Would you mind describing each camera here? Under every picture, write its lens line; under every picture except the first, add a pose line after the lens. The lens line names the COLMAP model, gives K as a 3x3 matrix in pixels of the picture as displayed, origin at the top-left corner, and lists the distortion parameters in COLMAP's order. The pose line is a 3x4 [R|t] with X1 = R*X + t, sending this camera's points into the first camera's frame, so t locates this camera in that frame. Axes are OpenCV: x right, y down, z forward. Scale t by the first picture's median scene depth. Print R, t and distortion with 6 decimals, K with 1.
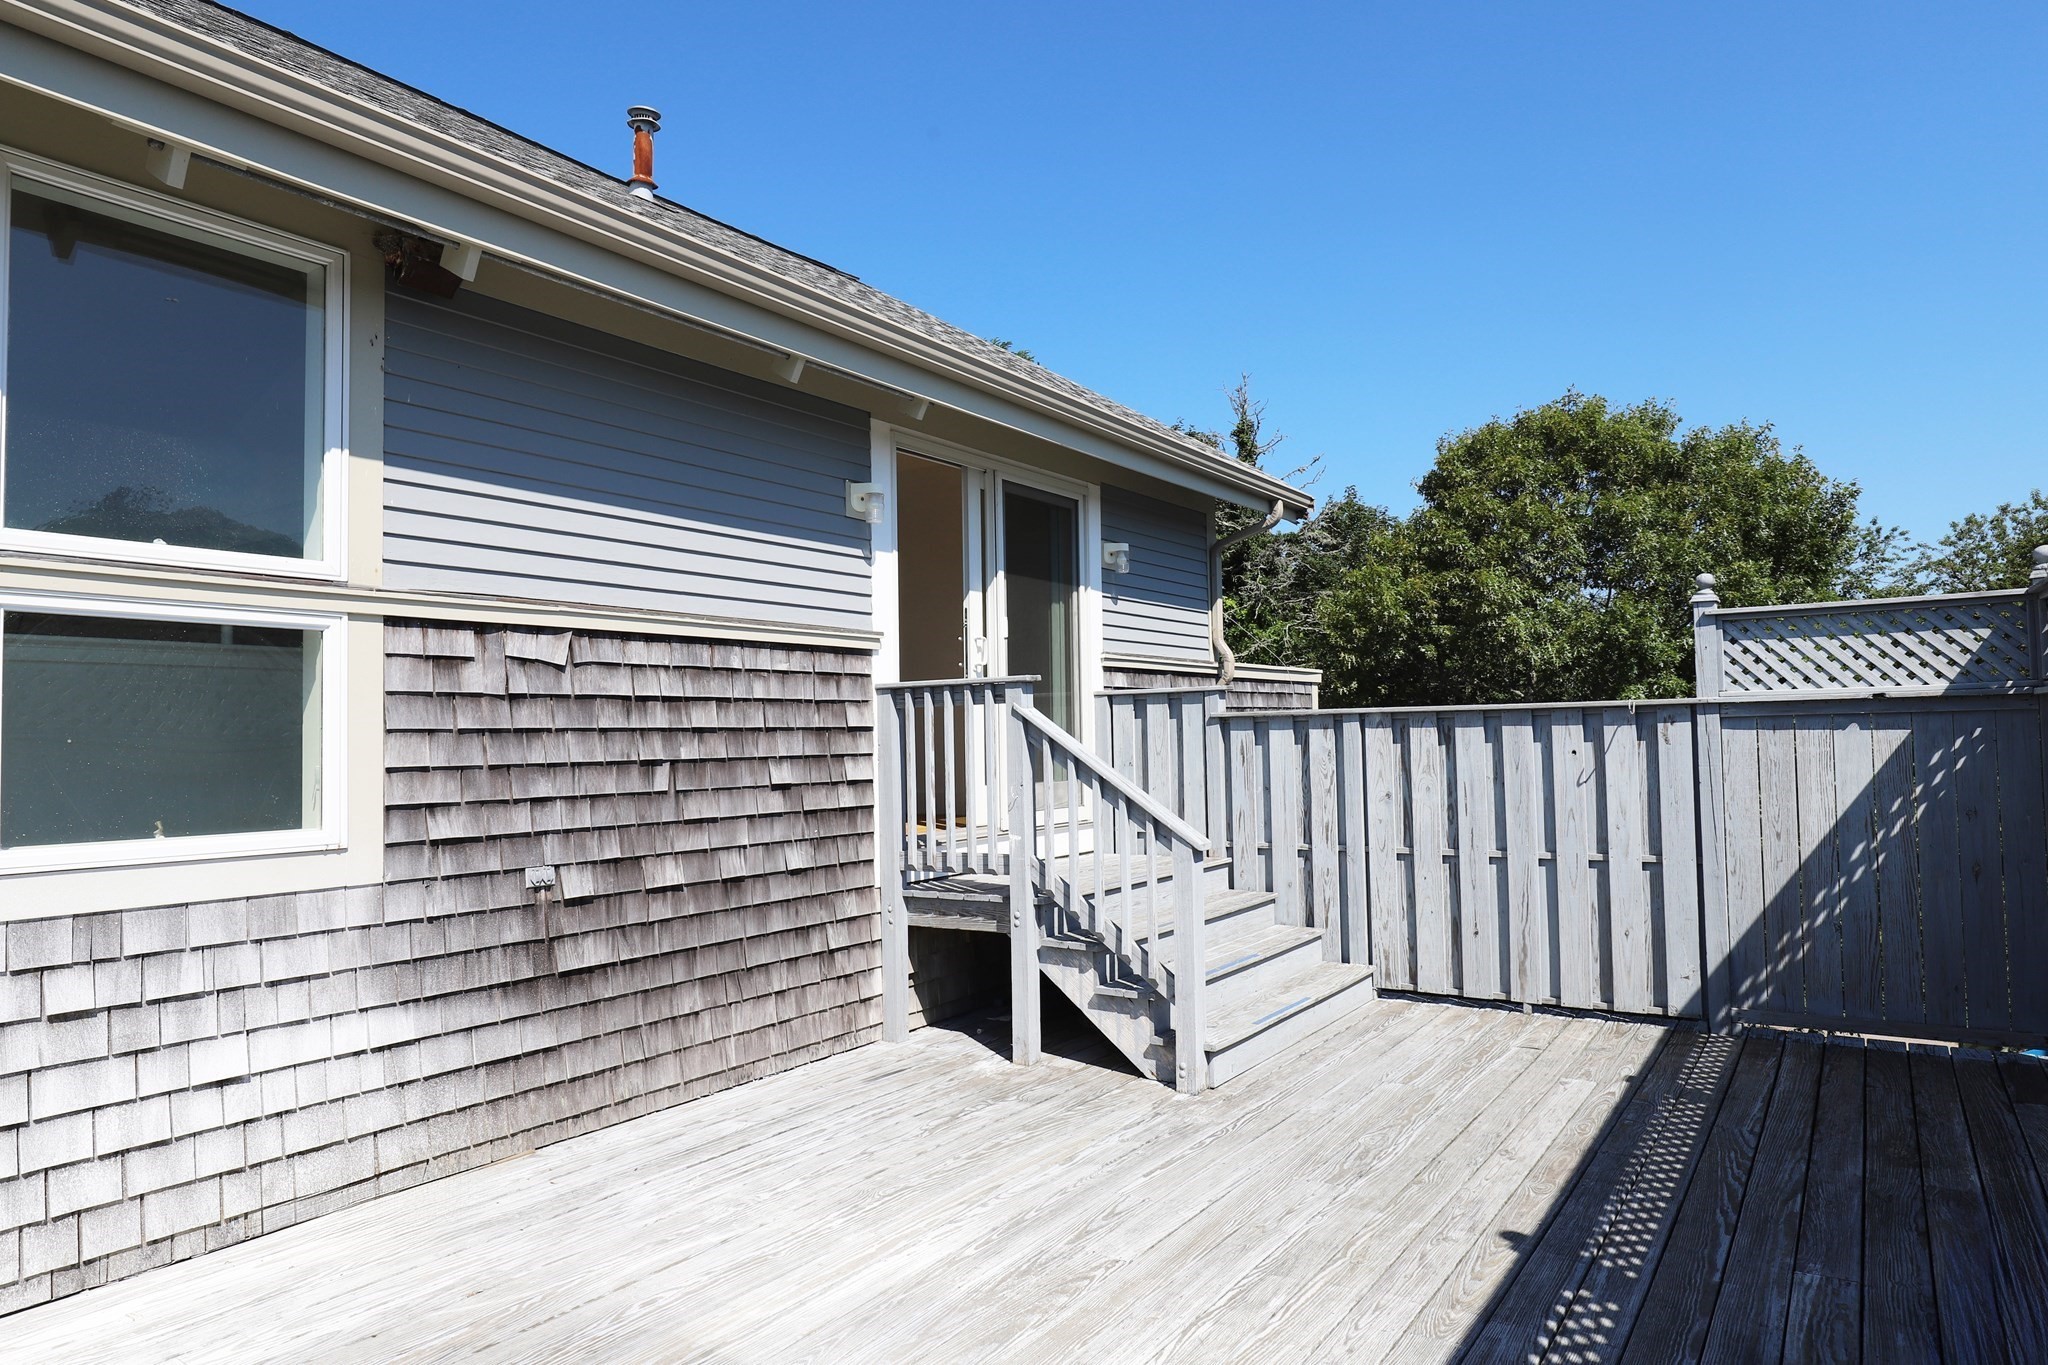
lens RADIAL K [[1192.3, 0, 1024.0], [0, 1192.3, 682.5], [0, 0, 1]] dist [0.001778, 0.000161]
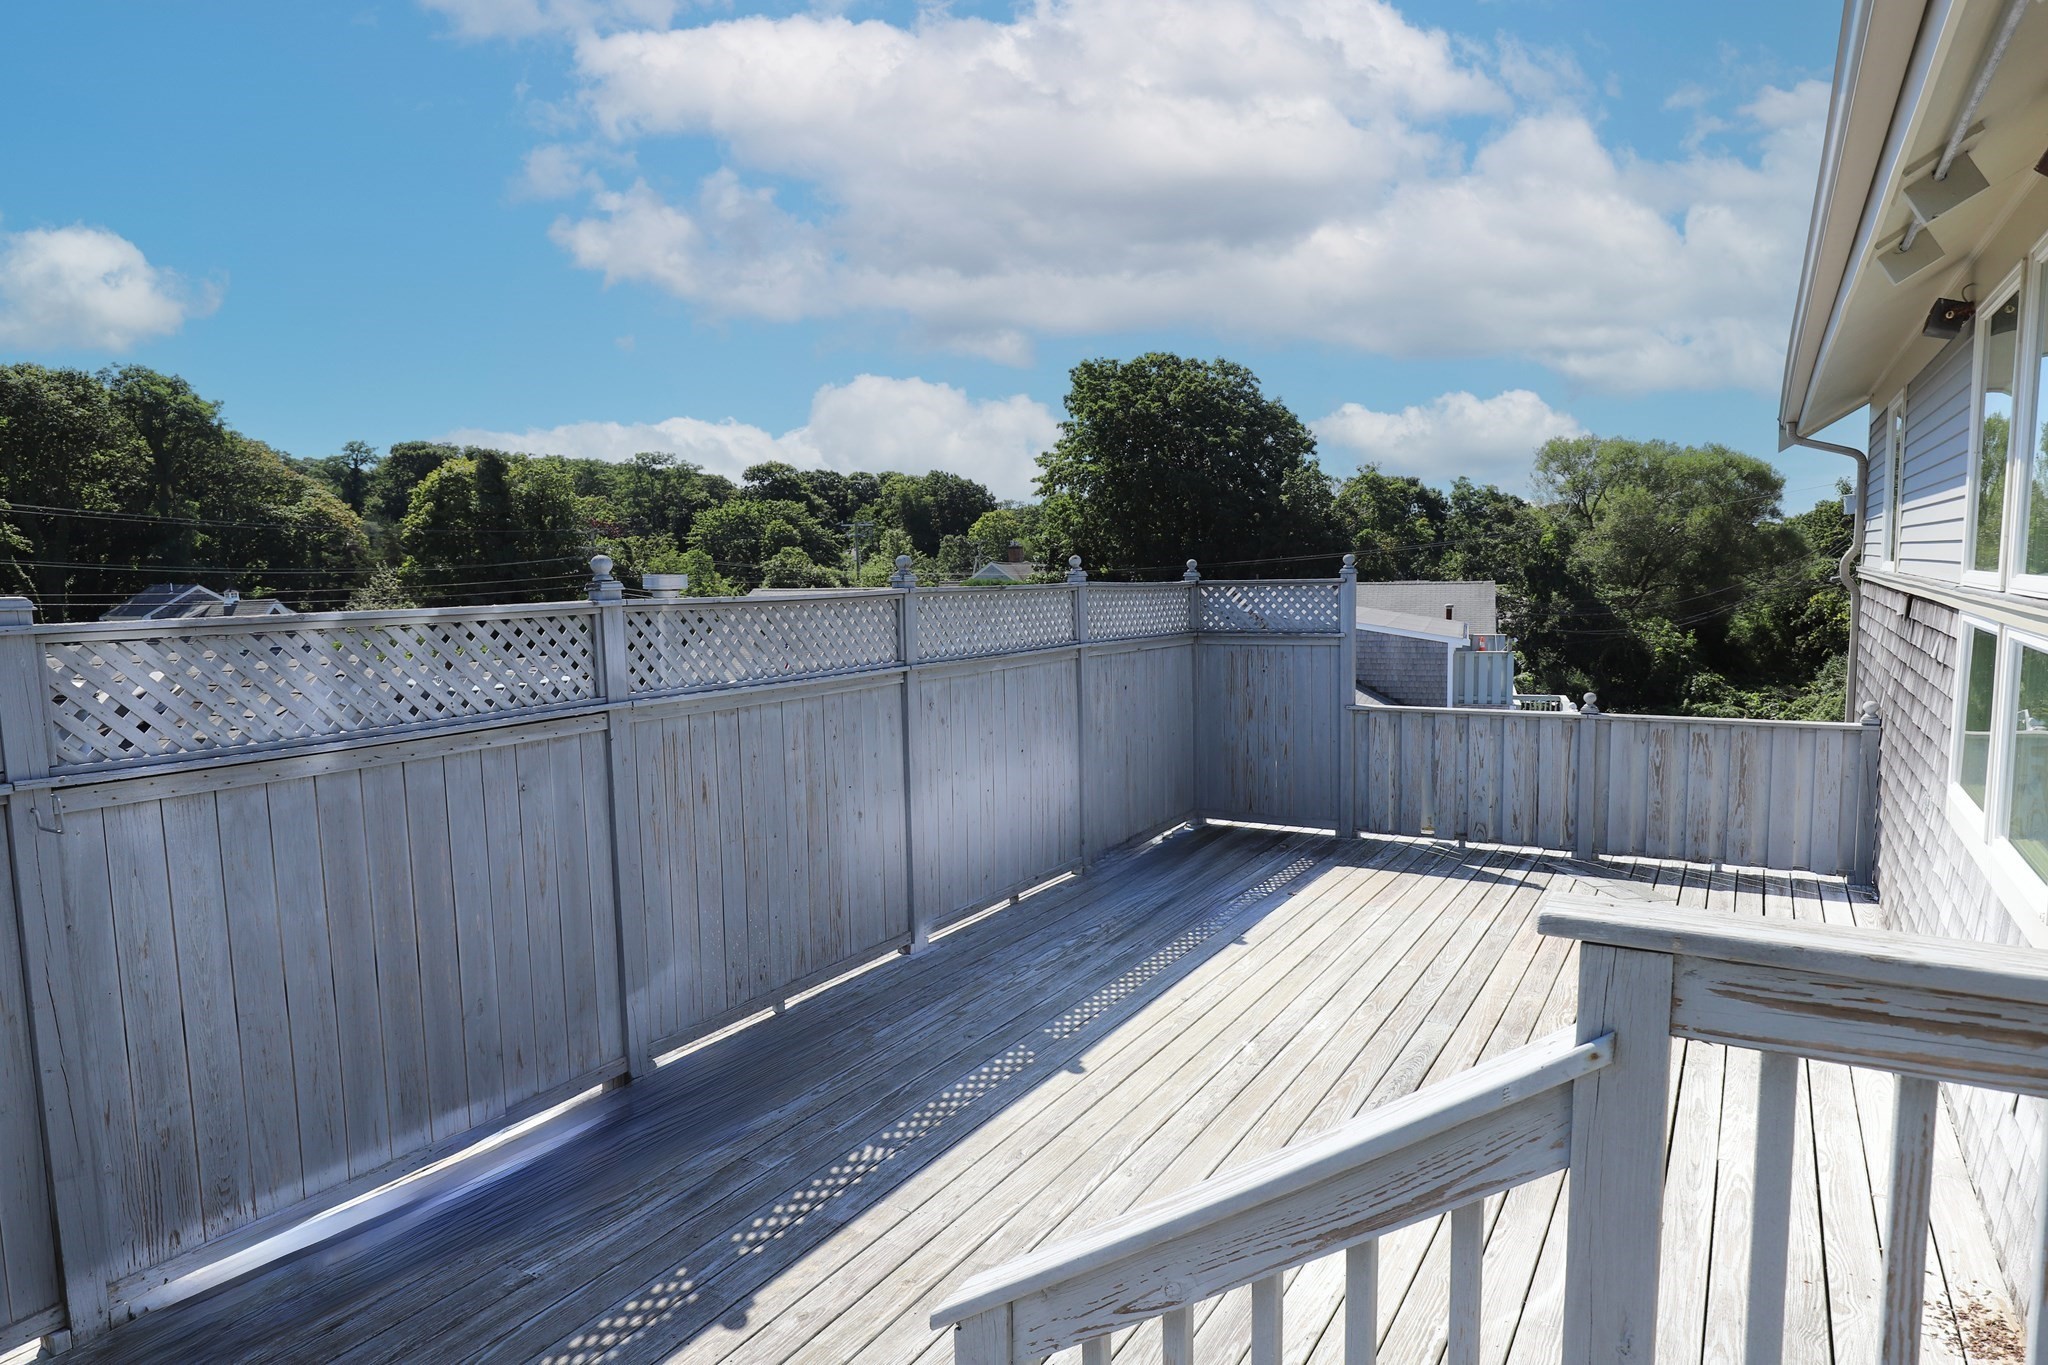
lens RADIAL K [[1192.3, 0, 1024.0], [0, 1192.3, 682.5], [0, 0, 1]] dist [0.001778, 0.000161]
pose [[-0.997282, 0.043885, -0.059189, 0.219015], [0.040760, 0.997762, 0.053004, -0.108901], [0.061383, 0.050448, -0.996839, 2.066136]]
